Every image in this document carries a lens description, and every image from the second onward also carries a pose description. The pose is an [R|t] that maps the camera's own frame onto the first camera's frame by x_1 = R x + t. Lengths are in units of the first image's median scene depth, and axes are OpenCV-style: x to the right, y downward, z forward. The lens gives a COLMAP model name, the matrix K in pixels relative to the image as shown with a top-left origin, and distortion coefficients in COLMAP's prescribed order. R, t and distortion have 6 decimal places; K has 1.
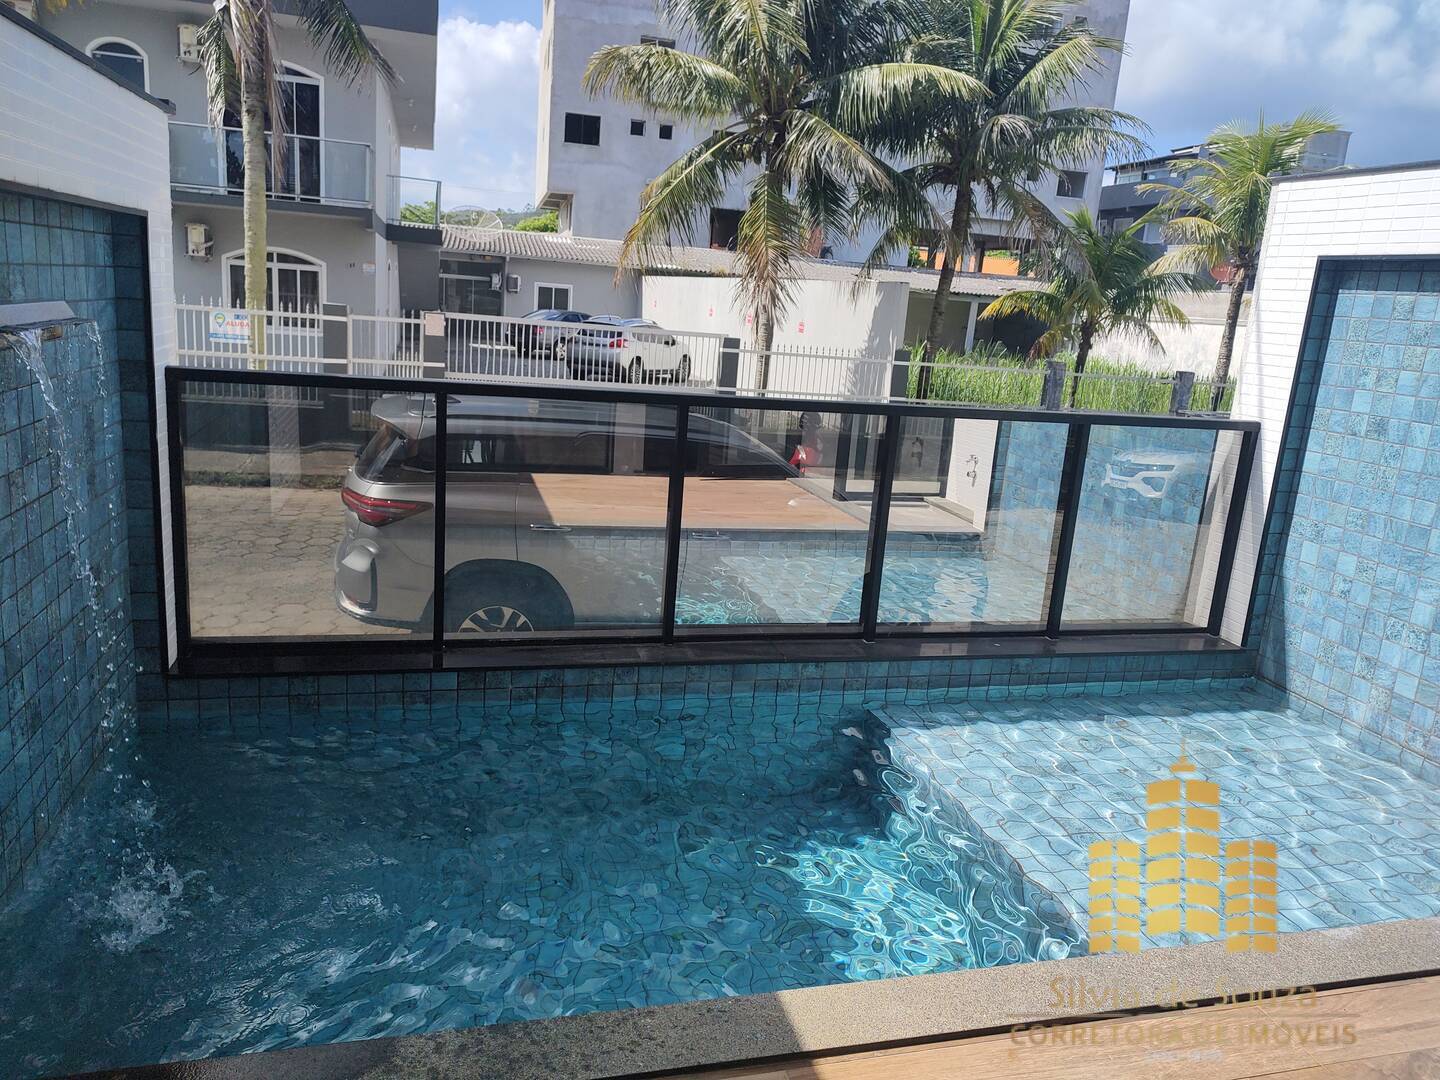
lens RADIAL K [[1026.4, 0, 722.9], [0, 1026.4, 533.7], [0, 0, 1]] dist [0.013557, -0.001540]
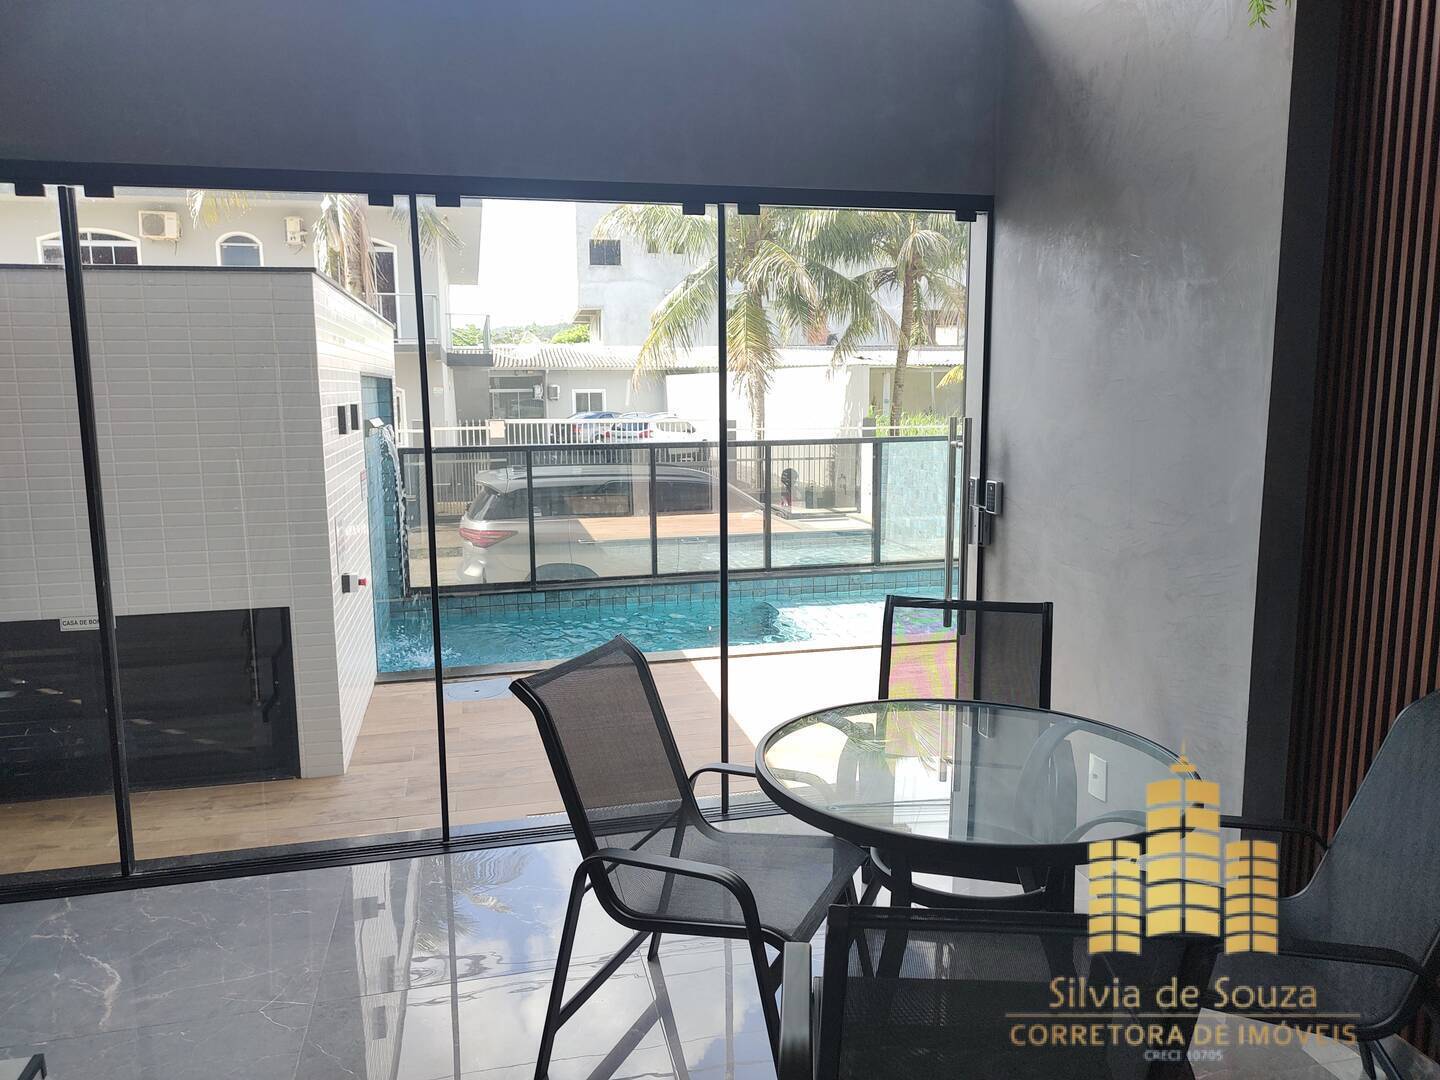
lens RADIAL K [[1026.4, 0, 717.9], [0, 1026.4, 540.8], [0, 0, 1]] dist [0.013557, -0.001540]
pose [[0.995578, -0.079887, -0.049419, 0.038927], [0.075707, 0.993806, -0.081354, 0.050494], [0.055612, 0.077253, 0.995459, -0.209581]]
